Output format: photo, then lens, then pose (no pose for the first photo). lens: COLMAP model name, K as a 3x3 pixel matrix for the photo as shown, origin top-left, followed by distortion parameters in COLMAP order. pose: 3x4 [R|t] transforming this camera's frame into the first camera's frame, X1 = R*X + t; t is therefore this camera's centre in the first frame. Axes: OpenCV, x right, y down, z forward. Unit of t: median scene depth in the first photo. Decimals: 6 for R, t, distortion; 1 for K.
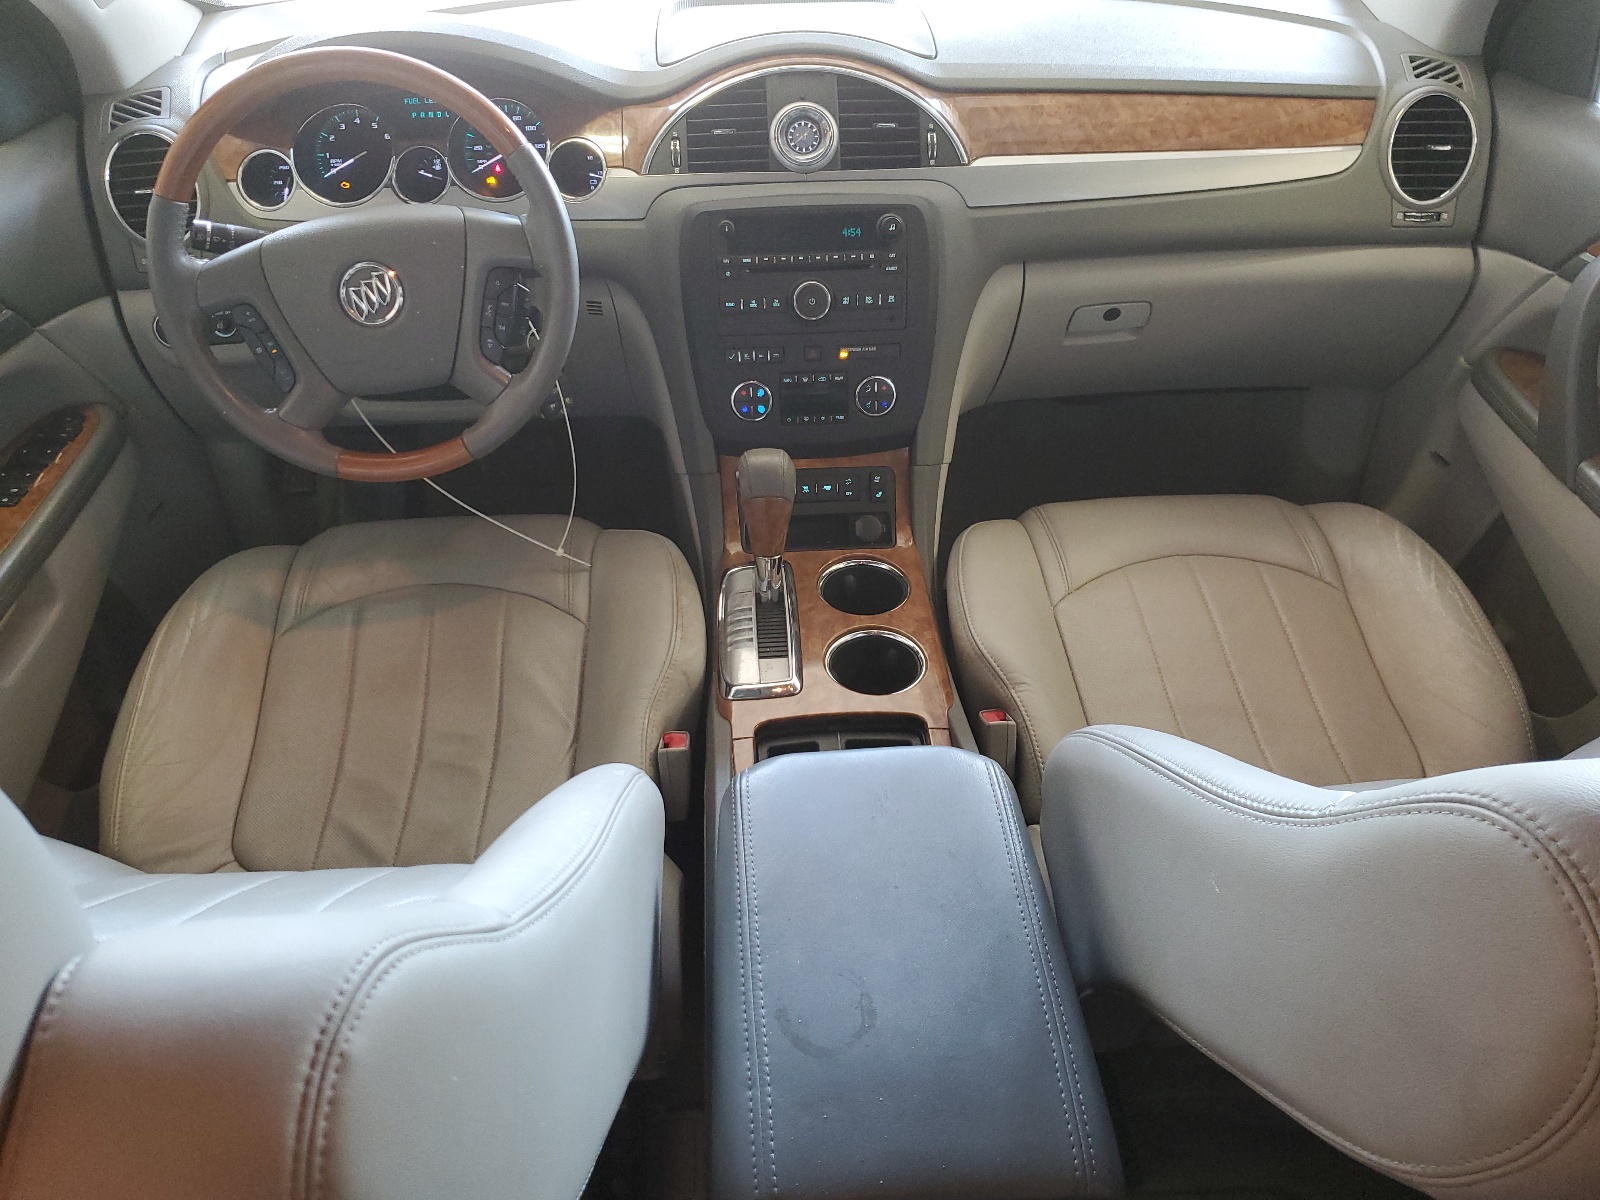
lens RADIAL K [[1298.2, 0, 800.0], [0, 1298.2, 600.0], [0, 0, 1]] dist [-0.002130, -0.002515]
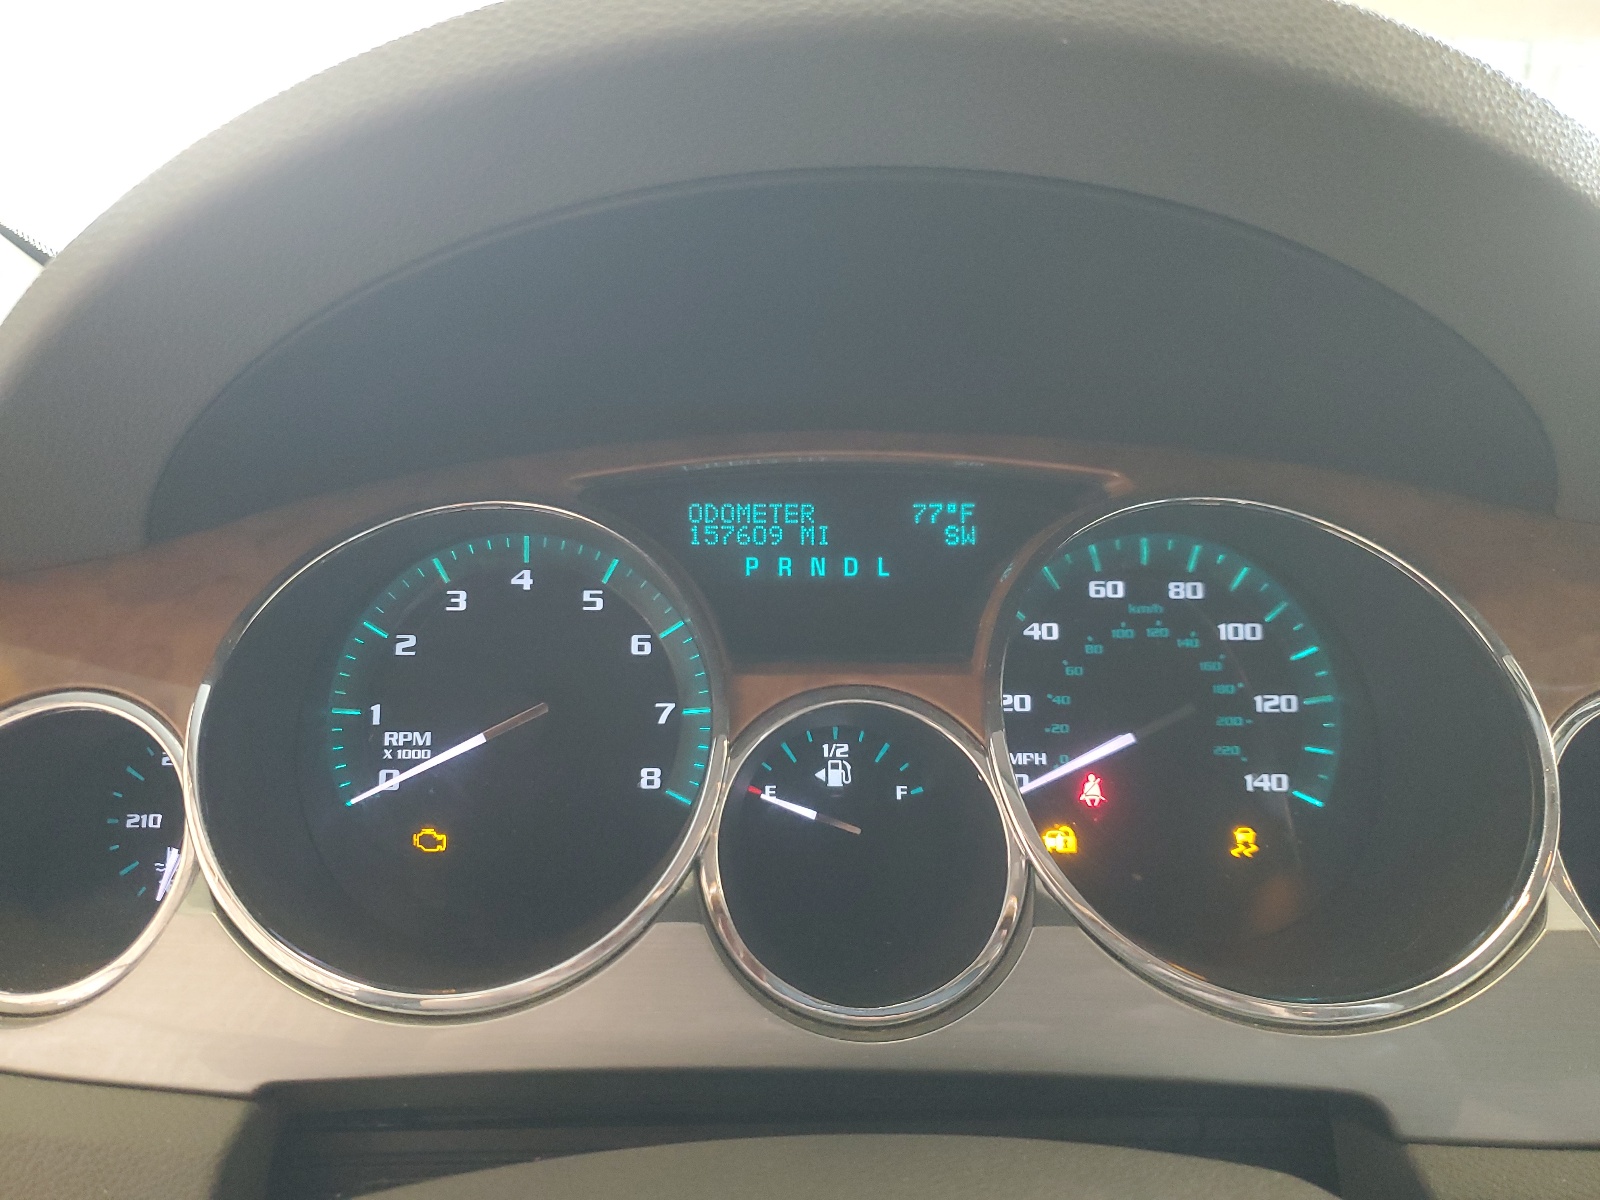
lens RADIAL K [[1298.2, 0, 800.0], [0, 1298.2, 600.0], [0, 0, 1]] dist [-0.002130, -0.002515]
pose [[0.998946, 0.032137, -0.032761, -0.282364], [-0.042055, 0.926807, -0.373175, -0.278943], [0.018370, 0.374160, 0.927182, 0.781101]]
